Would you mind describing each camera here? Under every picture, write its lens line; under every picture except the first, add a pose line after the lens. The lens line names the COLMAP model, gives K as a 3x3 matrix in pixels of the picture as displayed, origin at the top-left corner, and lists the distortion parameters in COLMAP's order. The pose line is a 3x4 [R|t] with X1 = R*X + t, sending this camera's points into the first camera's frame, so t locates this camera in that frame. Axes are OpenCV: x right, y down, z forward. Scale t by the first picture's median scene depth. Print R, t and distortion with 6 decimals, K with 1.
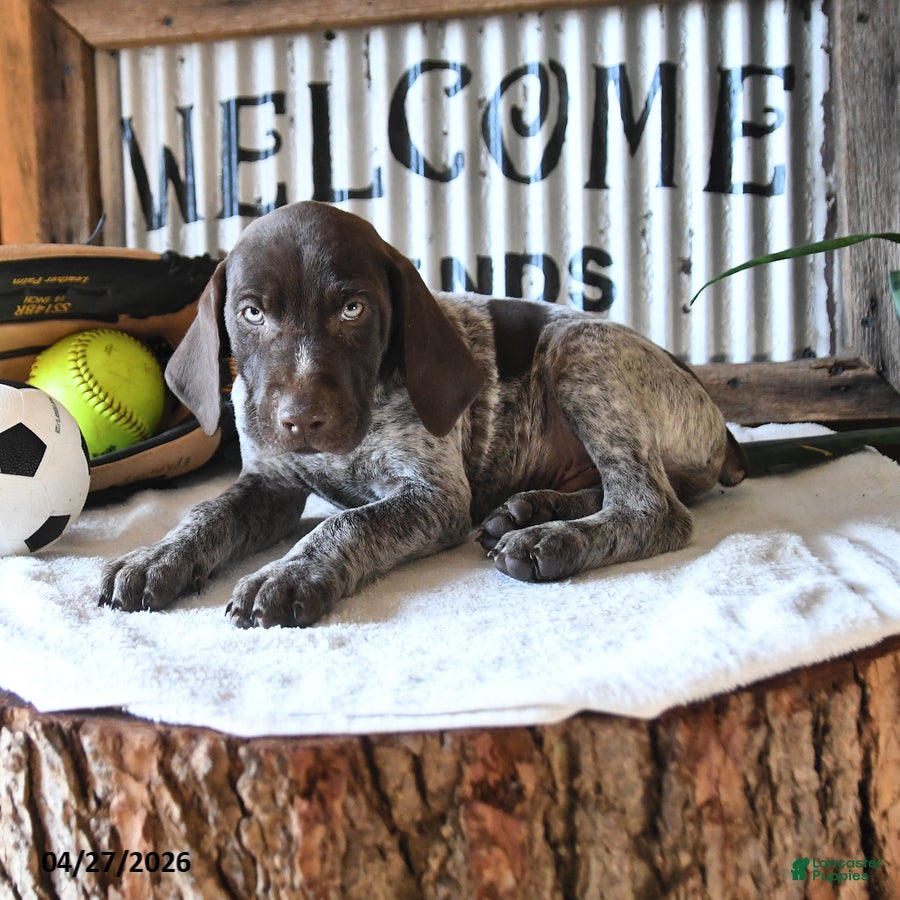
lens RADIAL K [[1300.1, 0, 303.7], [0, 1300.1, 471.2], [0, 0, 1]] dist [-0.133735, 0.117619]
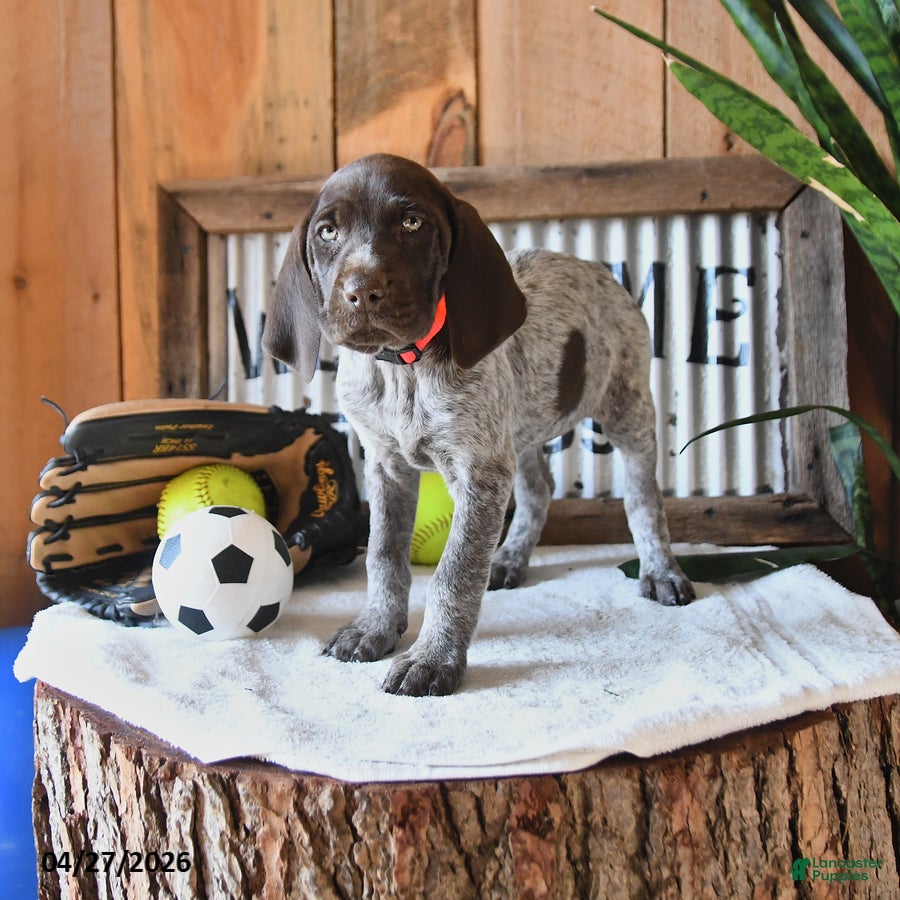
lens RADIAL K [[1186.1, 0, 416.5], [0, 1186.1, 411.3], [0, 0, 1]] dist [-0.124677, 0.101568]
pose [[0.997522, 0.024268, 0.066037, -0.036204], [-0.015963, 0.992215, -0.123506, -0.019922], [-0.068520, 0.122145, 0.990144, -0.155893]]
